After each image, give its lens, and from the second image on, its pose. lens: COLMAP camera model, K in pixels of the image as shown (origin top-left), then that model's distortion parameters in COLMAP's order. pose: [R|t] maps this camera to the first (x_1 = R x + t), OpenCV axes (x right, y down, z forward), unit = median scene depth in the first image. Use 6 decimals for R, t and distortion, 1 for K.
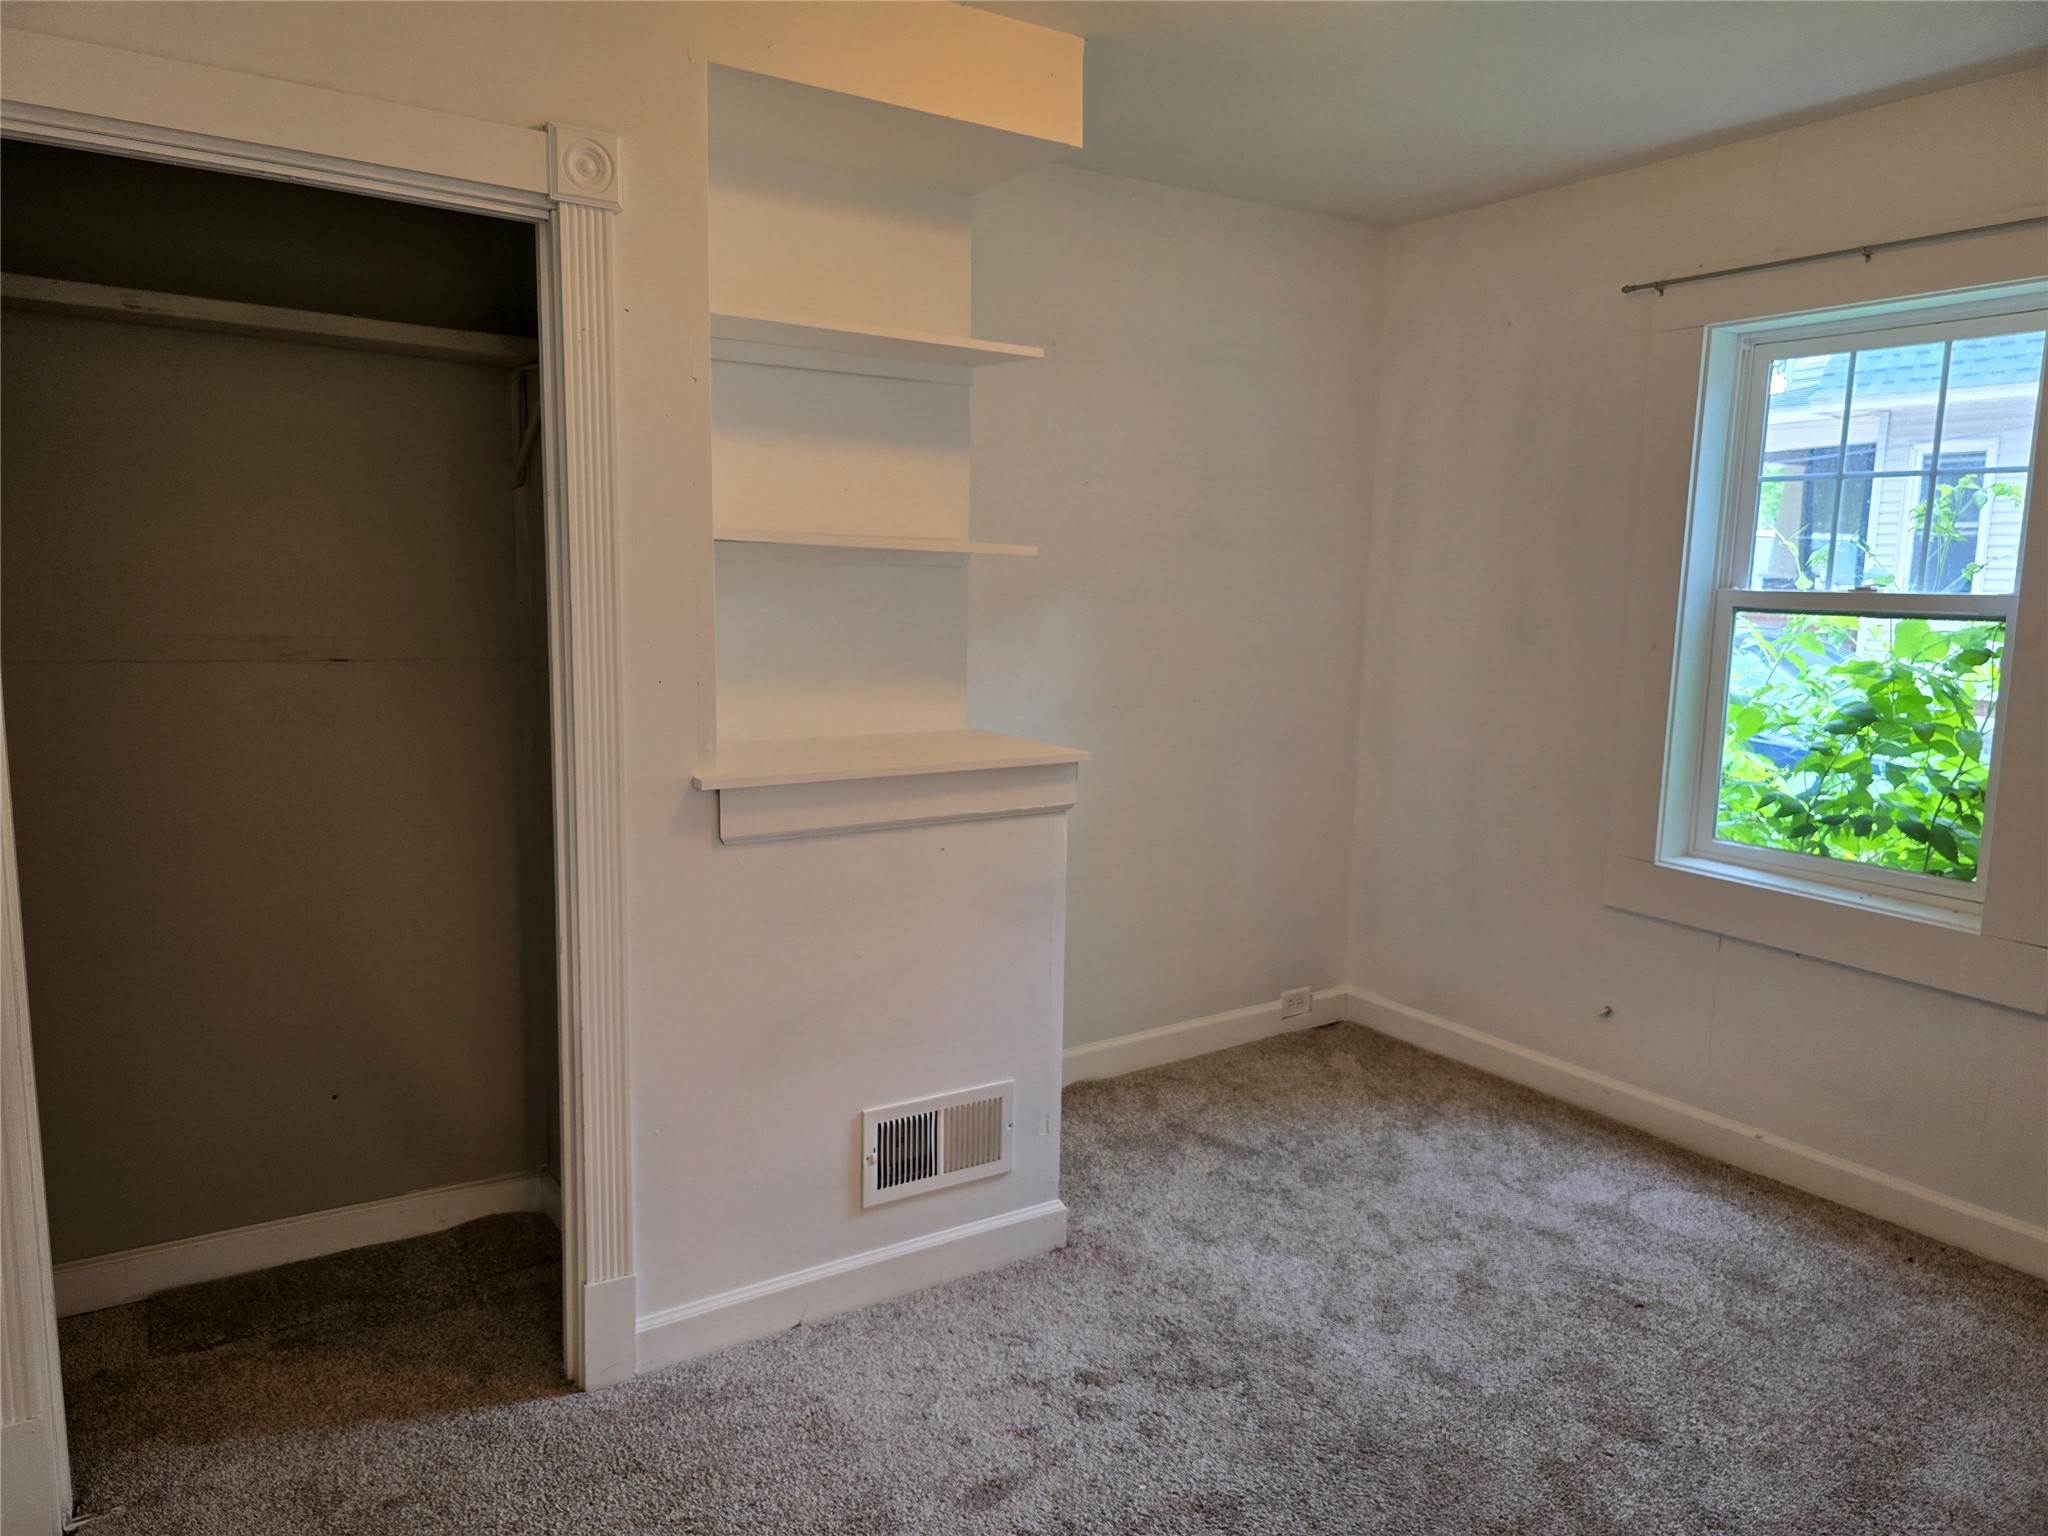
lens RADIAL K [[1385.5, 0, 1026.2], [0, 1385.5, 775.0], [0, 0, 1]] dist [0.059335, -0.061246]
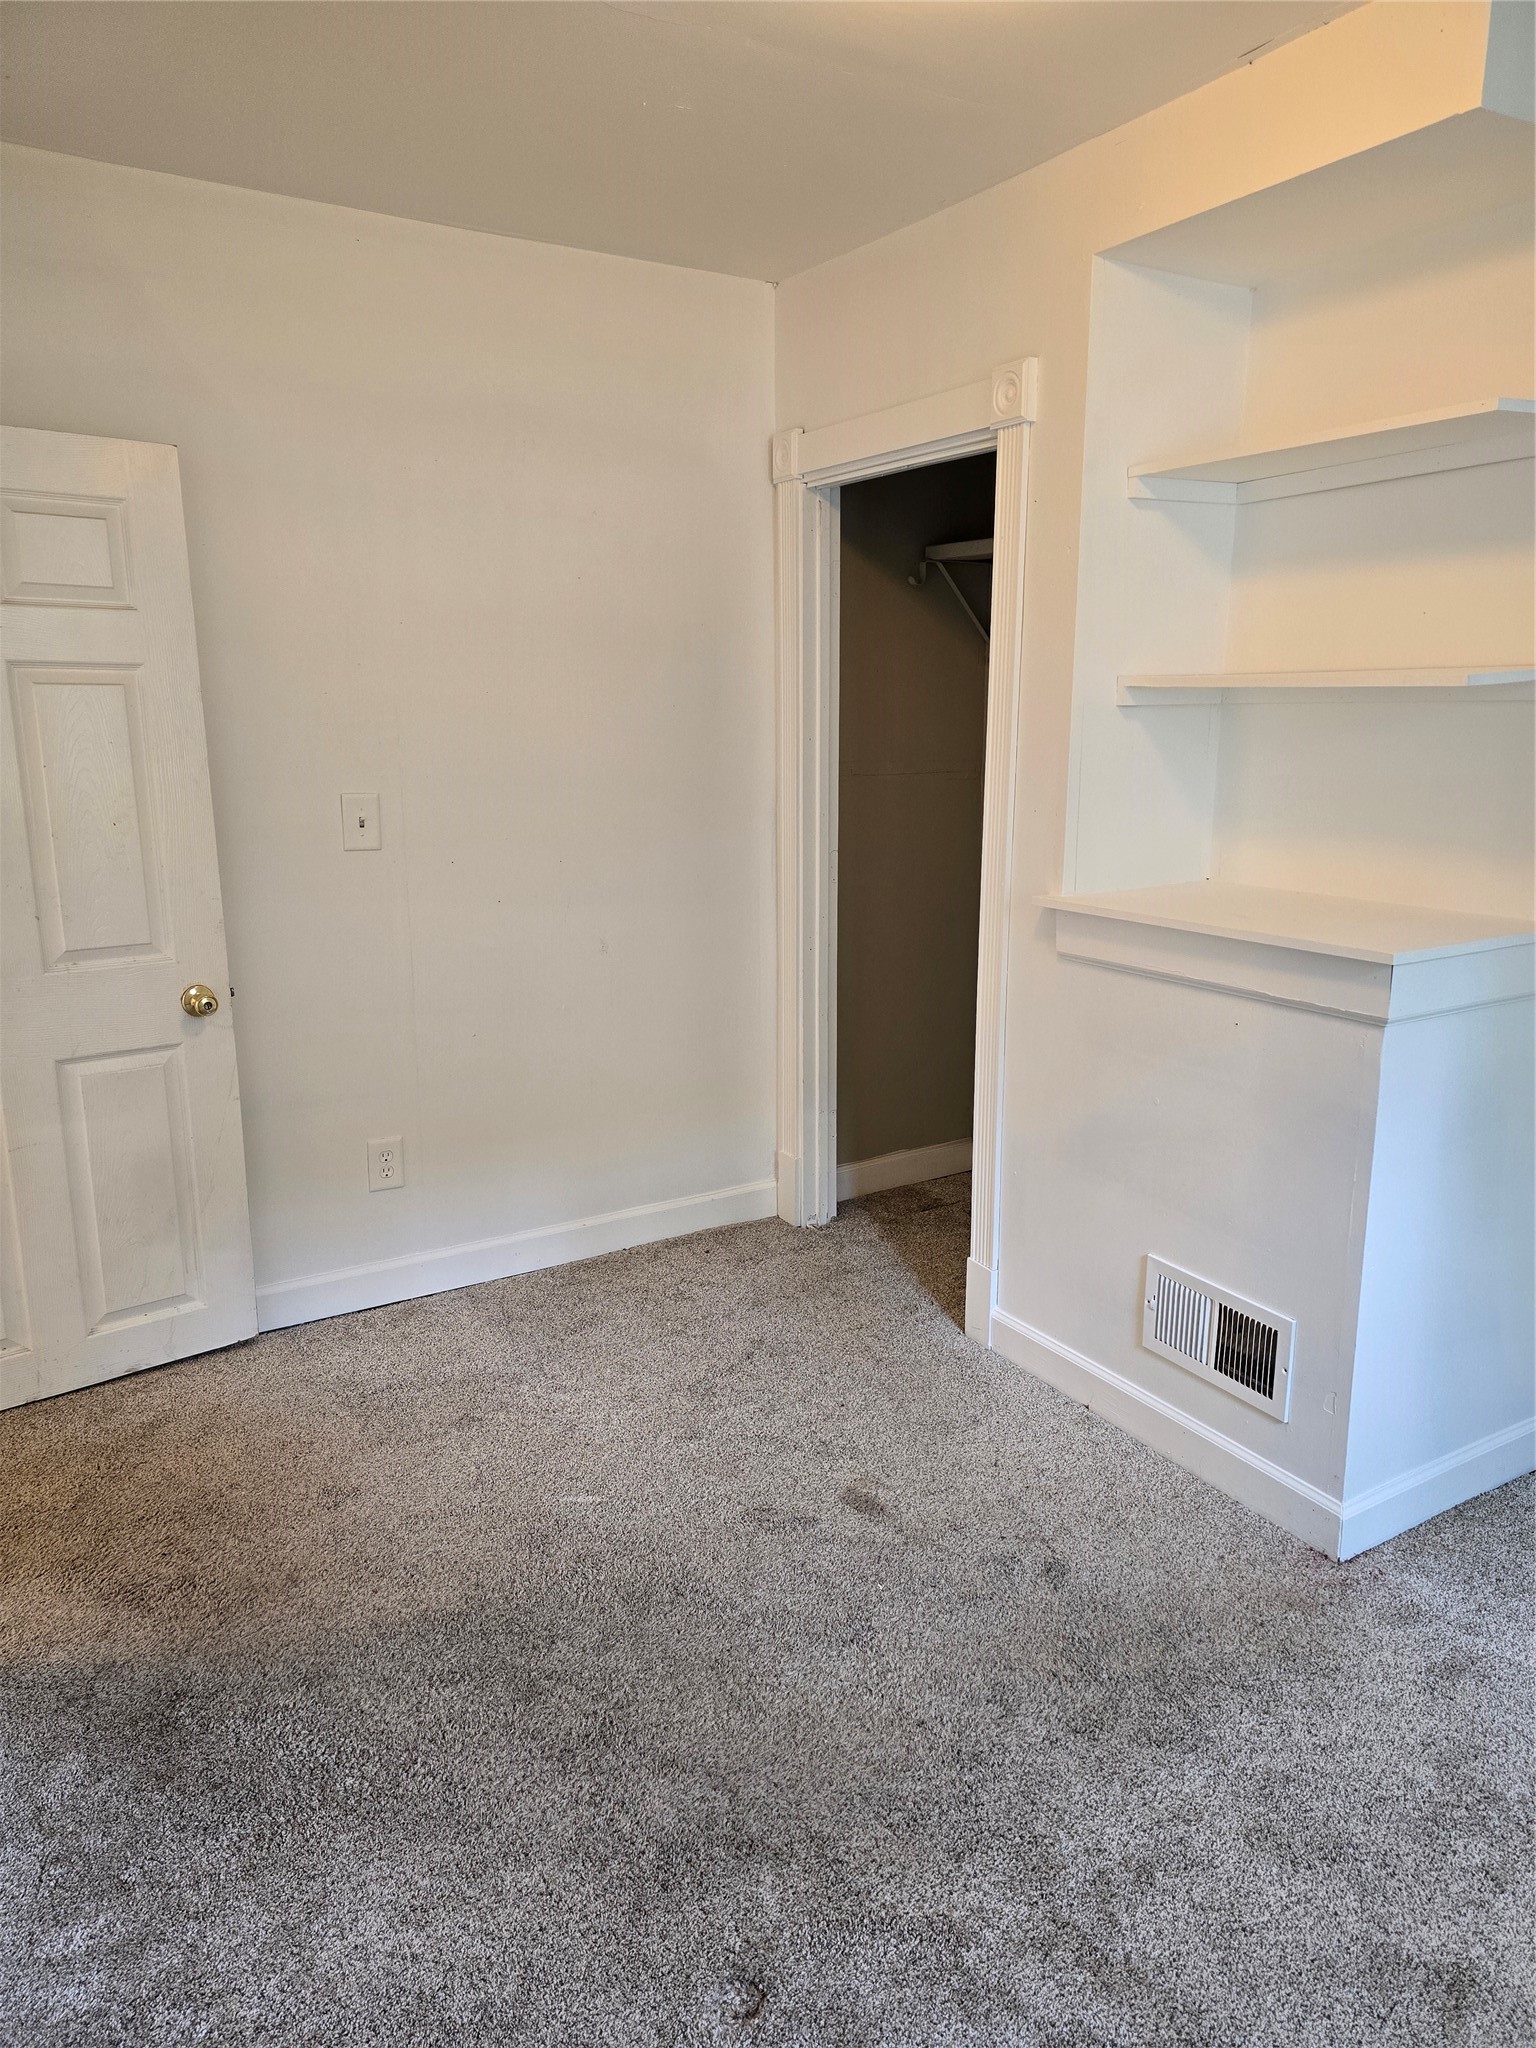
lens RADIAL K [[1374.6, 0, 766.9], [0, 1374.6, 1015.0], [0, 0, 1]] dist [0.042002, -0.031012]
pose [[-0.029191, 0.216112, -0.975932, 0.801044], [-0.136107, 0.966395, 0.218072, -0.105062], [0.990264, 0.139197, 0.001205, 0.665516]]
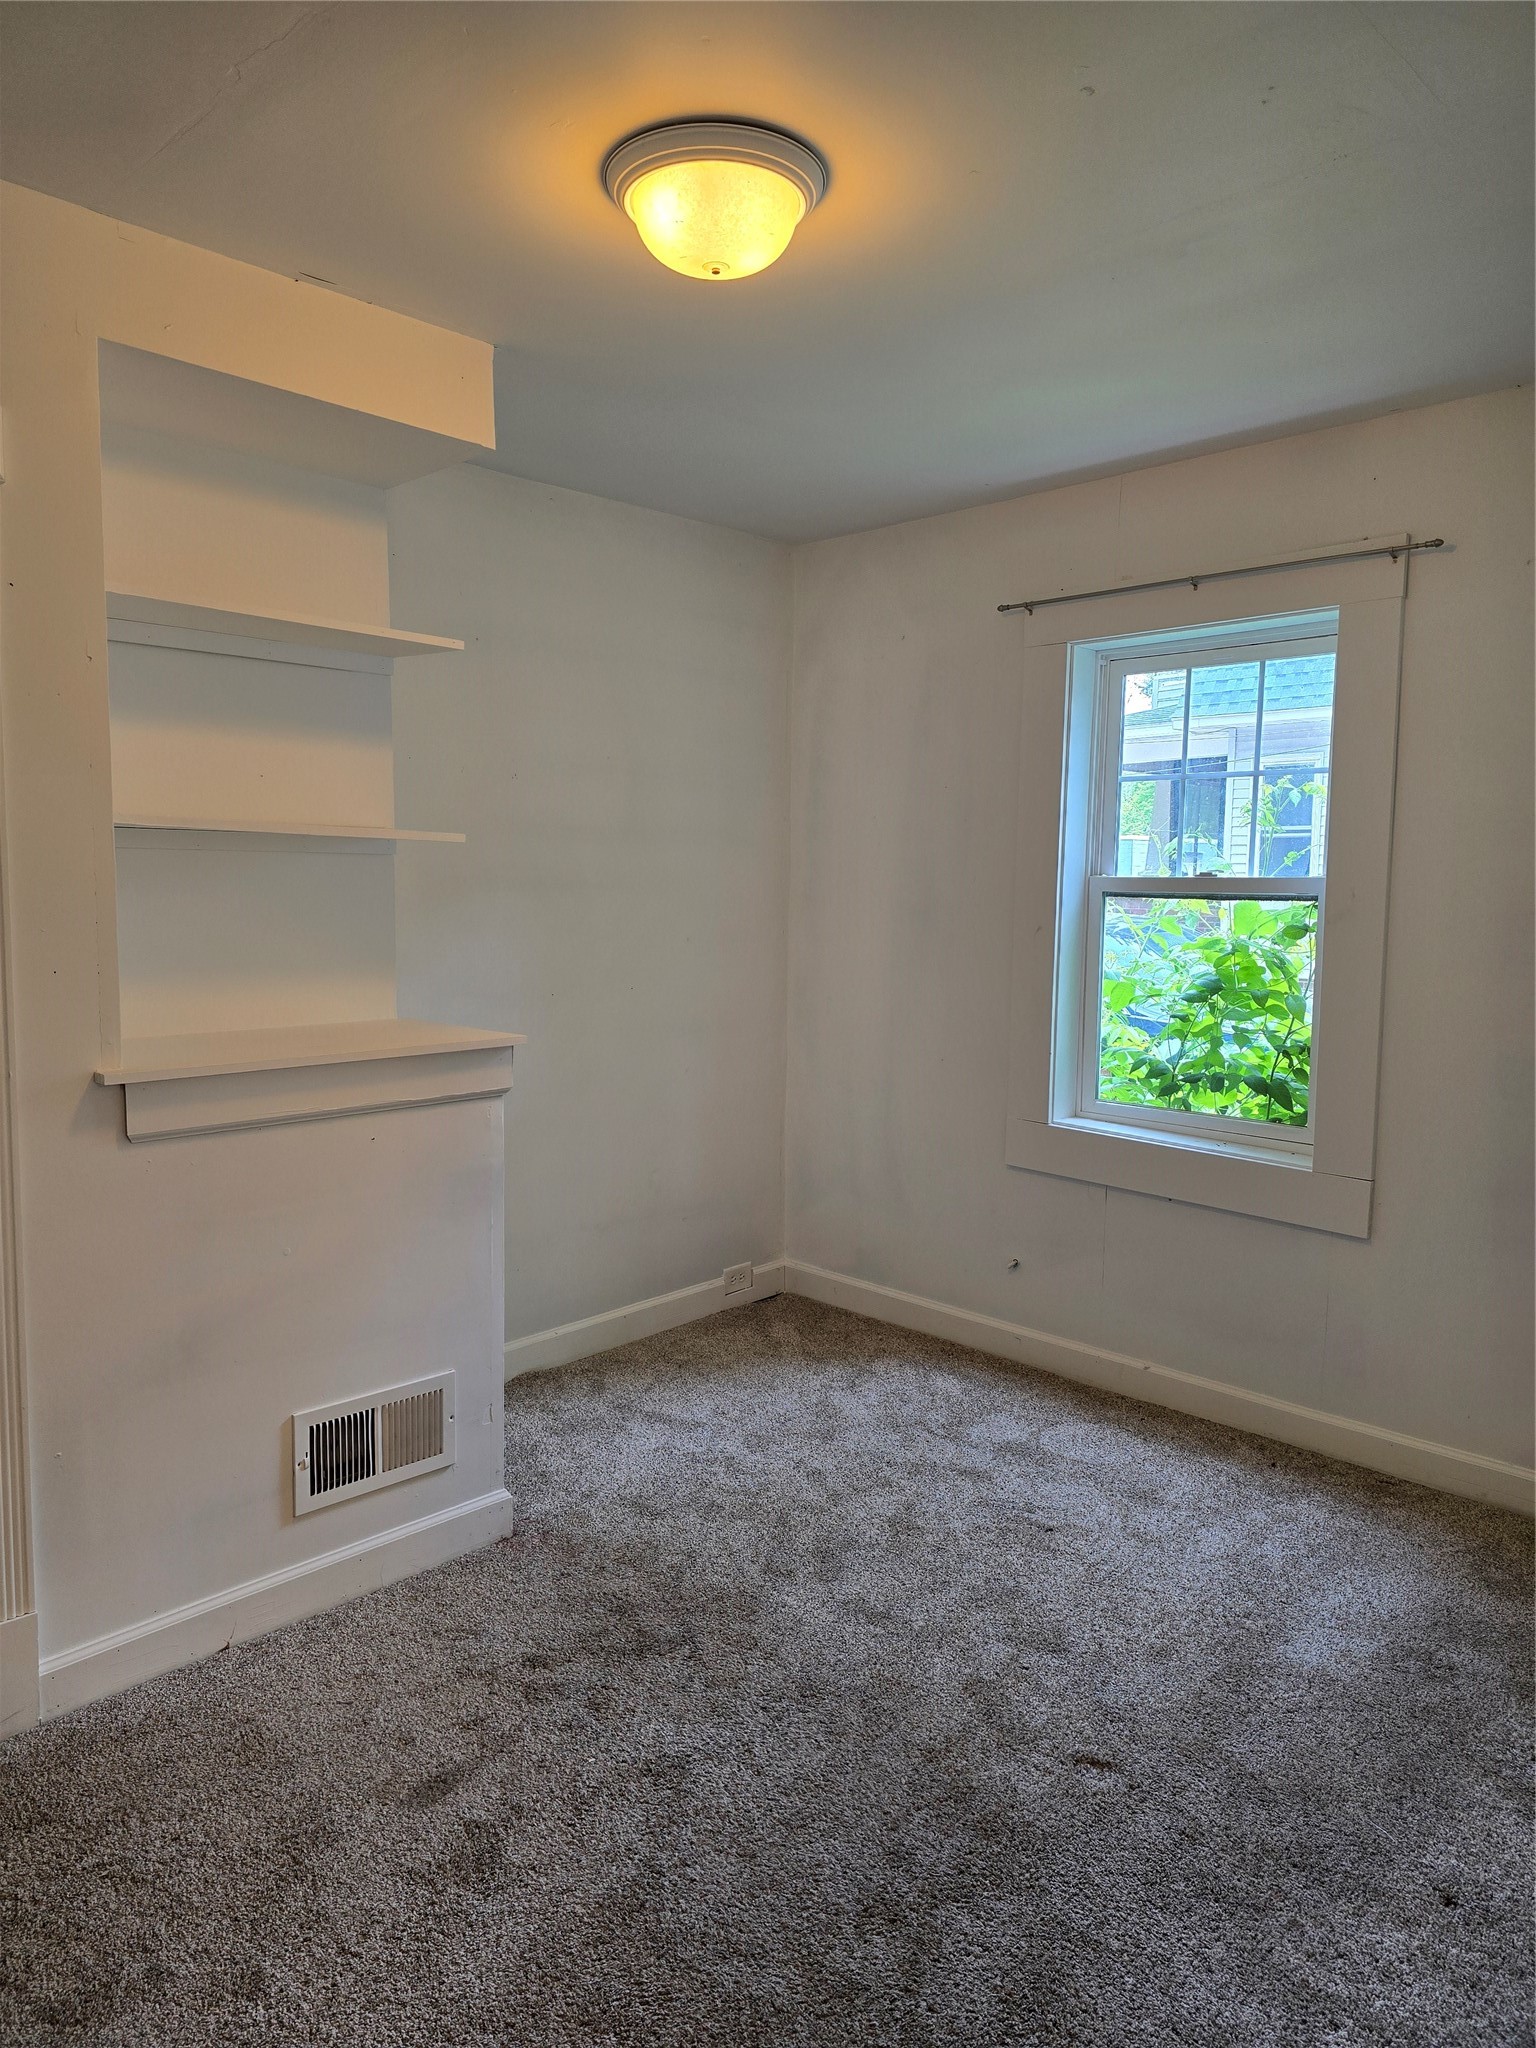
lens RADIAL K [[1374.6, 0, 766.9], [0, 1374.6, 1015.0], [0, 0, 1]] dist [0.042002, -0.031012]
pose [[0.977104, -0.027765, 0.210944, 0.008359], [0.036631, 0.998597, -0.038240, 0.013094], [-0.209587, 0.045092, 0.976750, -0.018118]]
